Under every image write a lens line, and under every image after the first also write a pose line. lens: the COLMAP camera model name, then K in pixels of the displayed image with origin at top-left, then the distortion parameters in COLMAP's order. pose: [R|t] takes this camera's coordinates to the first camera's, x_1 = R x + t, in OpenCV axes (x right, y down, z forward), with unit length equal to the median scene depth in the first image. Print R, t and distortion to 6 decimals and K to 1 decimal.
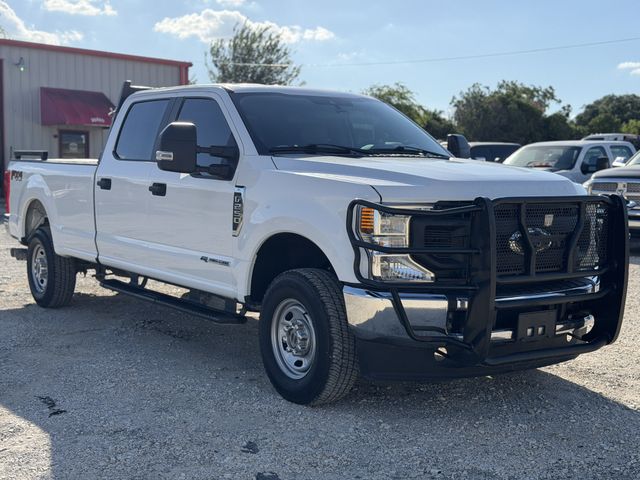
lens RADIAL K [[899.9, 0, 320.0], [0, 899.9, 240.0], [0, 0, 1]] dist [0.206317, -0.513957]
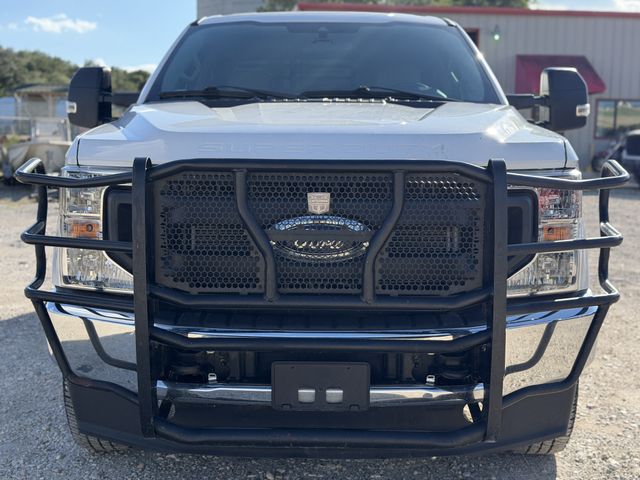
lens RADIAL K [[899.9, 0, 320.0], [0, 899.9, 240.0], [0, 0, 1]] dist [0.206317, -0.513957]
pose [[0.802118, 0.061479, -0.593993, 0.581045], [-0.044974, 0.998081, 0.042571, -0.022619], [0.595470, -0.007433, 0.803343, 0.553859]]
